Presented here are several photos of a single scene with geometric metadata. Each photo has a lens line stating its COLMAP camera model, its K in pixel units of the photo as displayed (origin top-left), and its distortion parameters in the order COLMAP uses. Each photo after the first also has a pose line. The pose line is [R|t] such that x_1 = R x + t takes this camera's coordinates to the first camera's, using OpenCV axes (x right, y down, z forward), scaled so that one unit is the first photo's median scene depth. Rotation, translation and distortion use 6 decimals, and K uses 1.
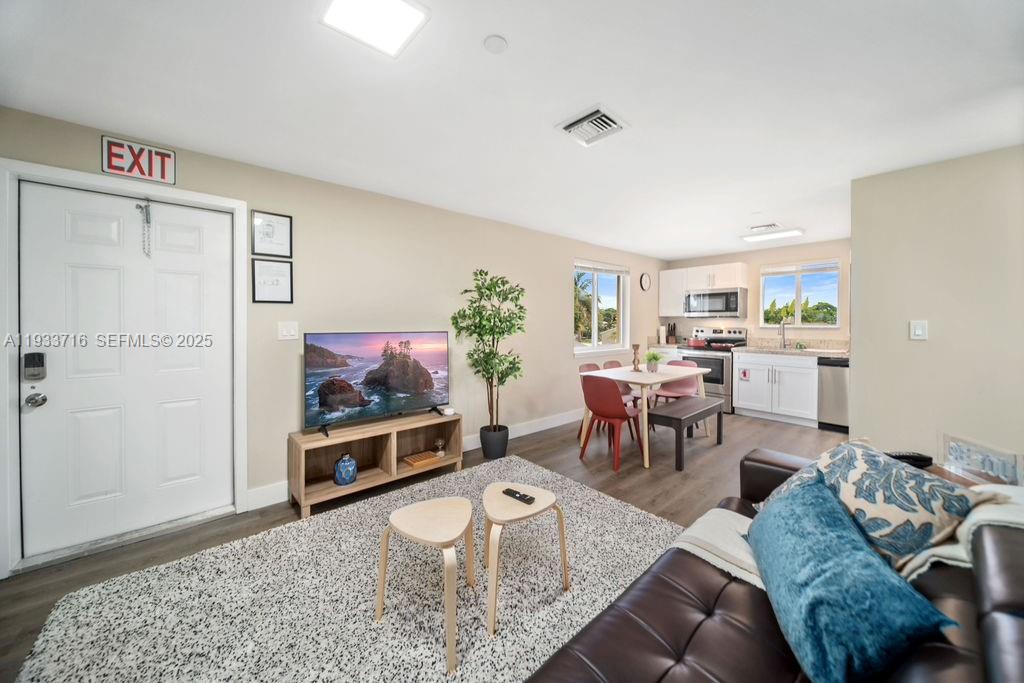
lens RADIAL K [[364.5, 0, 515.8], [0, 364.5, 329.1], [0, 0, 1]] dist [-0.000561, -0.000128]
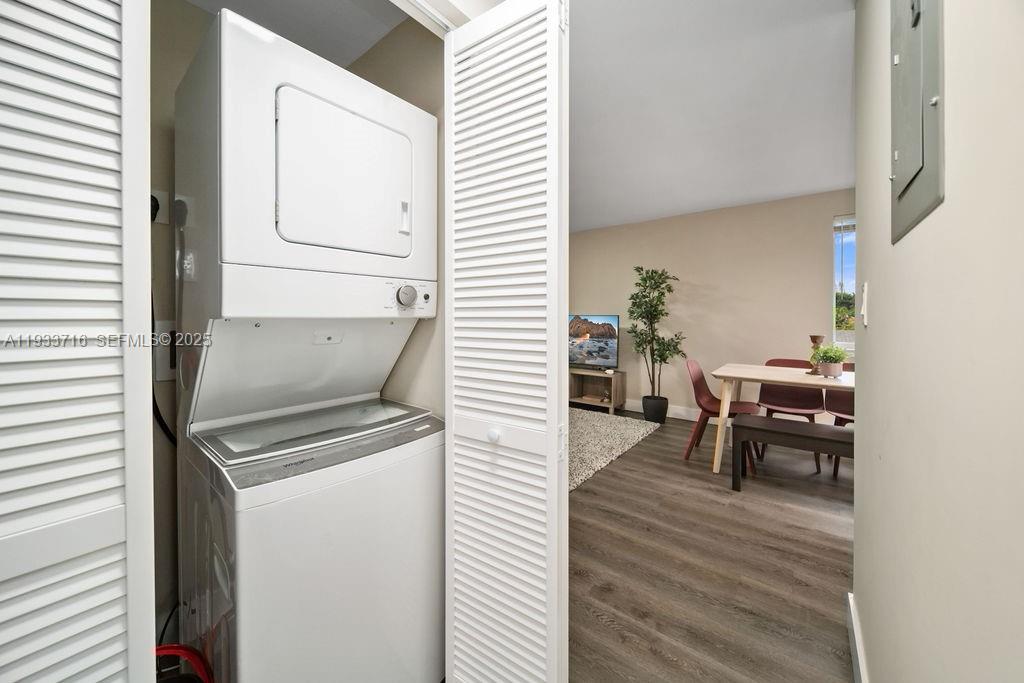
lens RADIAL K [[369.7, 0, 518.1], [0, 369.7, 317.4], [0, 0, 1]] dist [-0.000087, -0.000022]
pose [[0.178903, 0.002143, -0.983864, 0.807825], [-0.014933, 0.999888, -0.000537, 0.014469], [0.983753, 0.014788, 0.178915, 0.268958]]
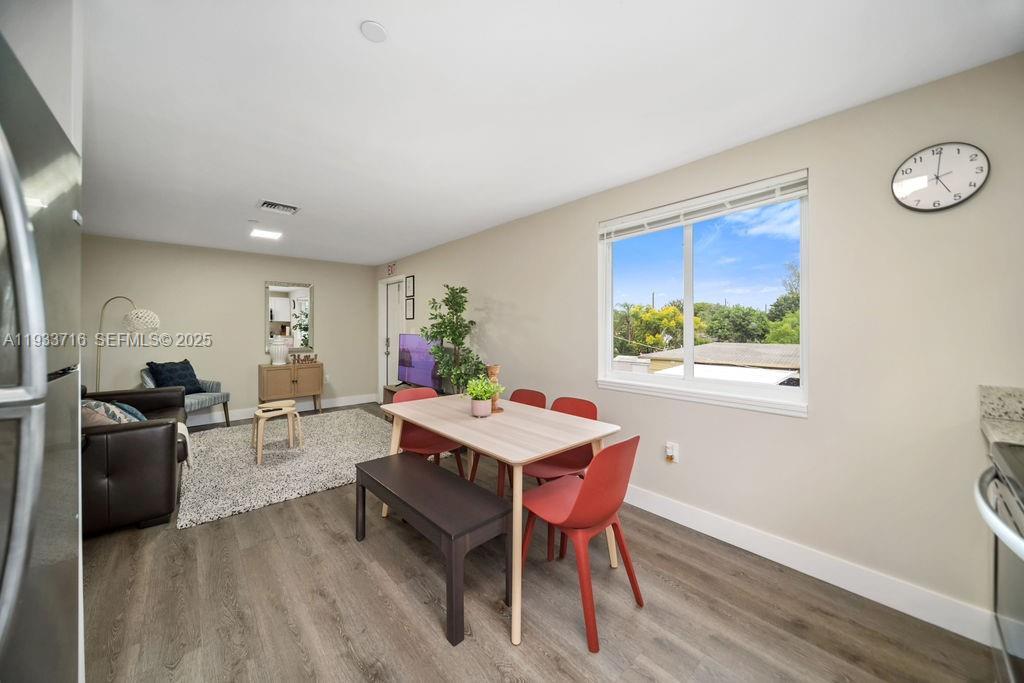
lens RADIAL K [[364.5, 0, 515.8], [0, 364.5, 329.1], [0, 0, 1]] dist [-0.000561, -0.000128]
pose [[0.008802, 0.003337, -0.999956, 0.809413], [-0.017153, 0.999848, 0.003185, -0.018127], [0.999814, 0.017124, 0.008858, 0.900625]]
